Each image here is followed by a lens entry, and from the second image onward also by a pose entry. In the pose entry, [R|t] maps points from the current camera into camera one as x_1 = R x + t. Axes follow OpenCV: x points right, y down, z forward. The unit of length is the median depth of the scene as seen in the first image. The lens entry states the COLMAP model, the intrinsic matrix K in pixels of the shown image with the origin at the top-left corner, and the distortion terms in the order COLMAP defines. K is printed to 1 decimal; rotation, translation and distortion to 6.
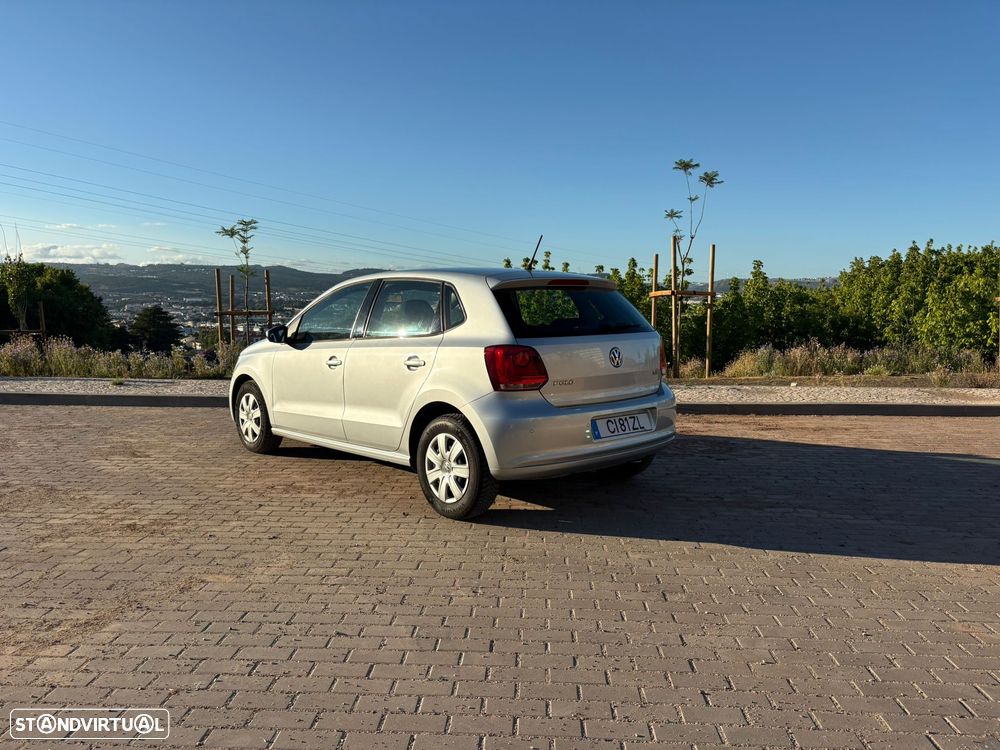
lens RADIAL K [[739.2, 0, 500.9], [0, 739.2, 379.0], [0, 0, 1]] dist [0.027496, -0.016548]
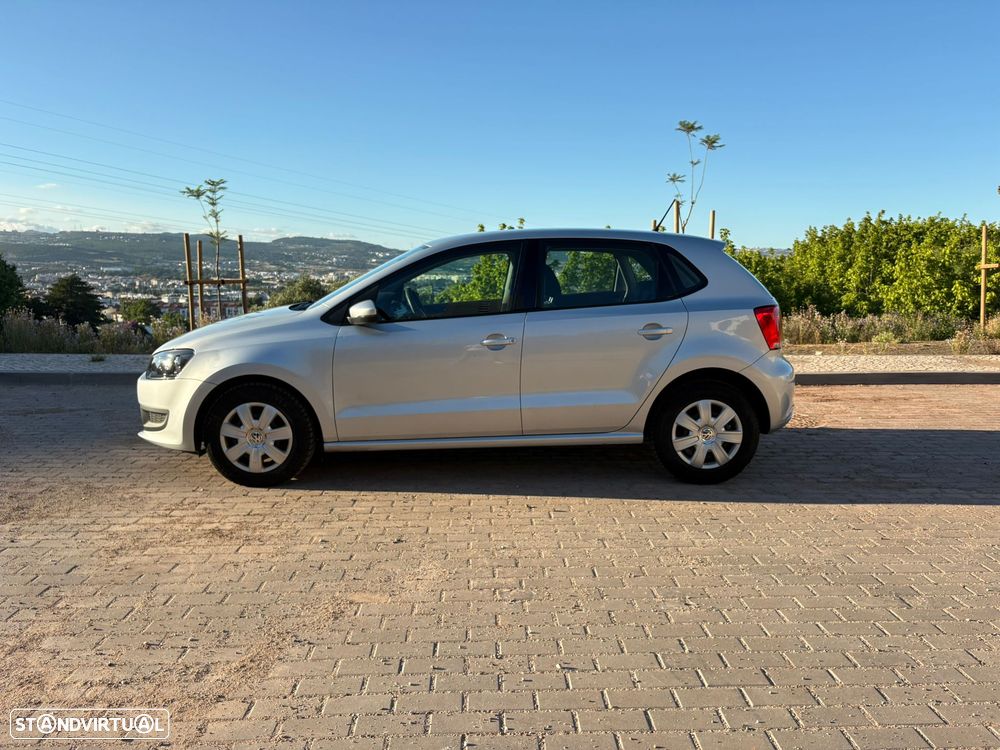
lens RADIAL K [[740.9, 0, 507.9], [0, 740.9, 374.9], [0, 0, 1]] dist [0.039352, -0.043042]
pose [[0.995642, -0.012980, 0.092347, -0.101787], [0.009808, 0.999349, 0.034717, -0.002156], [-0.092738, -0.033660, 0.995121, 0.057674]]
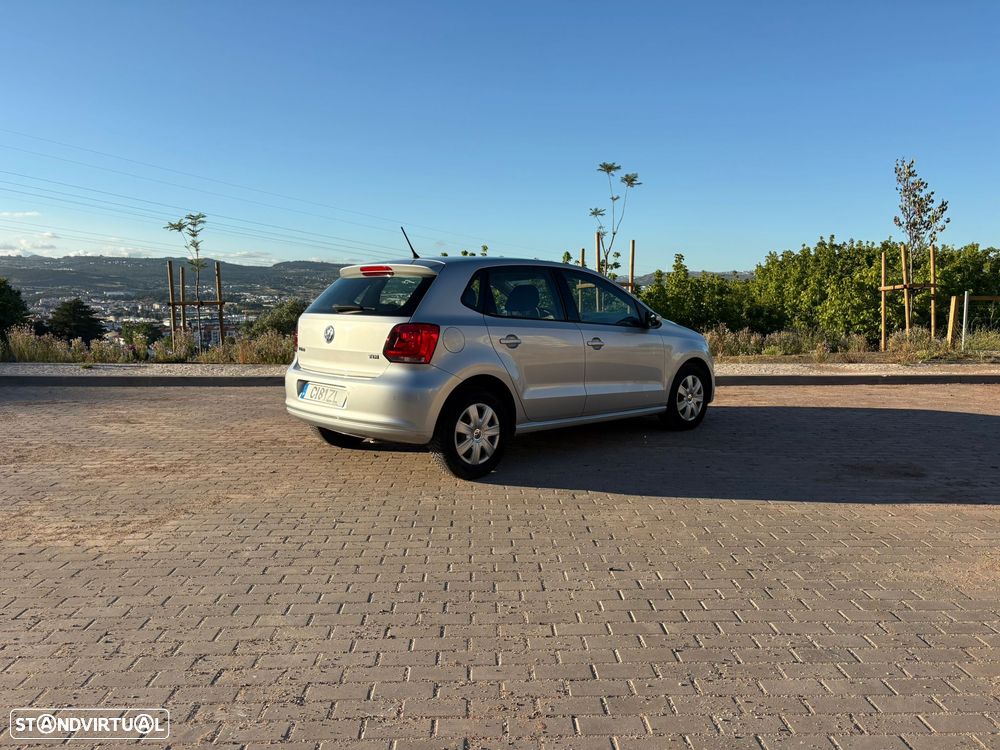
lens RADIAL K [[738.1, 0, 499.0], [0, 738.1, 379.9], [0, 0, 1]] dist [0.031170, -0.018497]
pose [[0.996477, -0.012086, 0.082994, -0.010021], [0.011224, 0.999878, 0.010853, 0.018403], [-0.083115, -0.009884, 0.996491, -0.116520]]
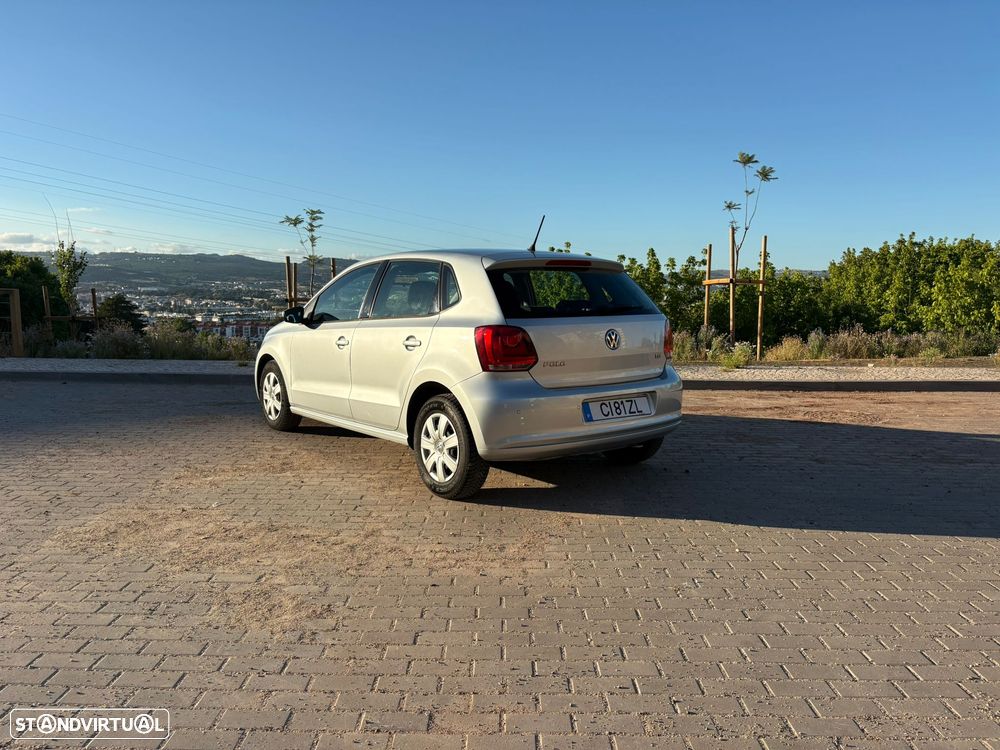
lens RADIAL K [[738.1, 0, 499.0], [0, 738.1, 379.9], [0, 0, 1]] dist [0.031170, -0.018497]
pose [[0.998863, -0.002381, 0.047613, -0.193420], [0.001713, 0.999900, 0.014066, 0.012373], [-0.047641, -0.013968, 0.998767, -0.055135]]
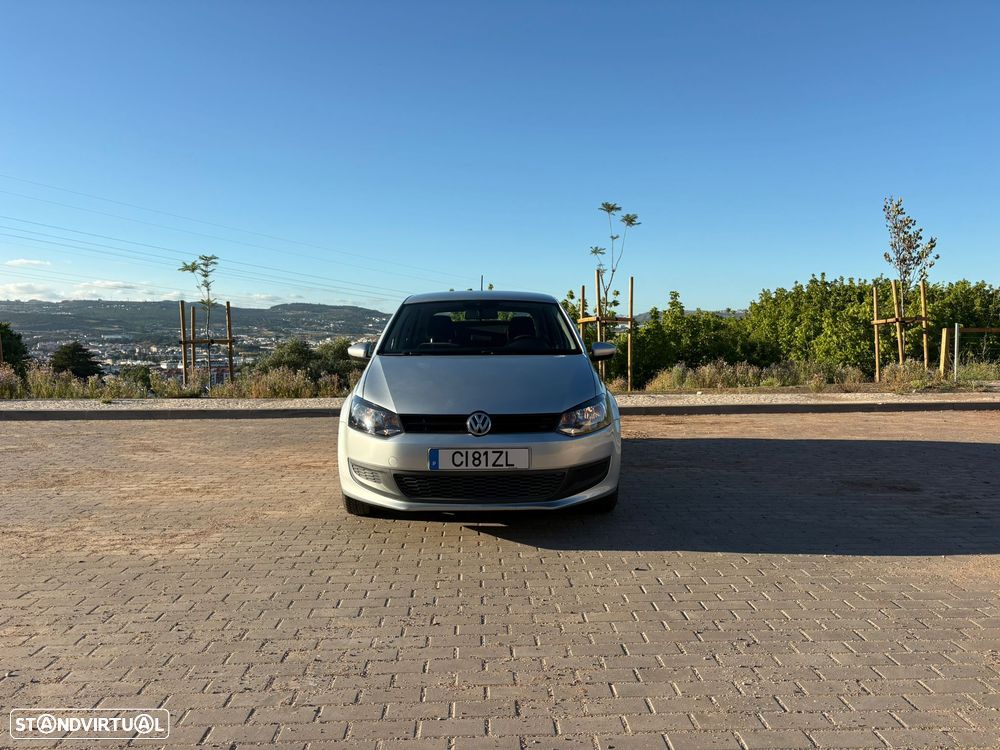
lens RADIAL K [[738.1, 0, 497.8], [0, 738.1, 380.5], [0, 0, 1]] dist [0.025911, -0.008057]
pose [[0.996111, -0.015787, 0.086683, -0.027628], [0.019485, 0.998928, -0.041988, 0.029989], [-0.085927, 0.043514, 0.995351, -0.145688]]
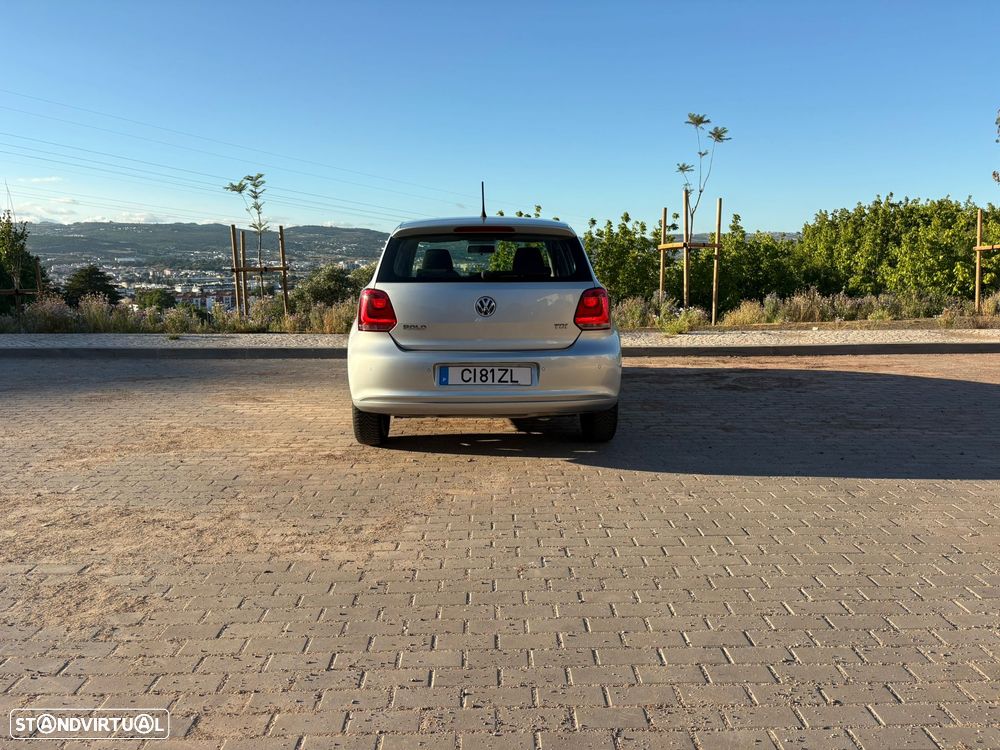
lens RADIAL K [[738.1, 0, 499.0], [0, 738.1, 379.9], [0, 0, 1]] dist [0.031170, -0.018497]
pose [[0.997510, -0.020554, 0.067464, -0.133045], [0.016591, 0.998133, 0.058782, 0.010262], [-0.068546, -0.057516, 0.995989, -0.042614]]
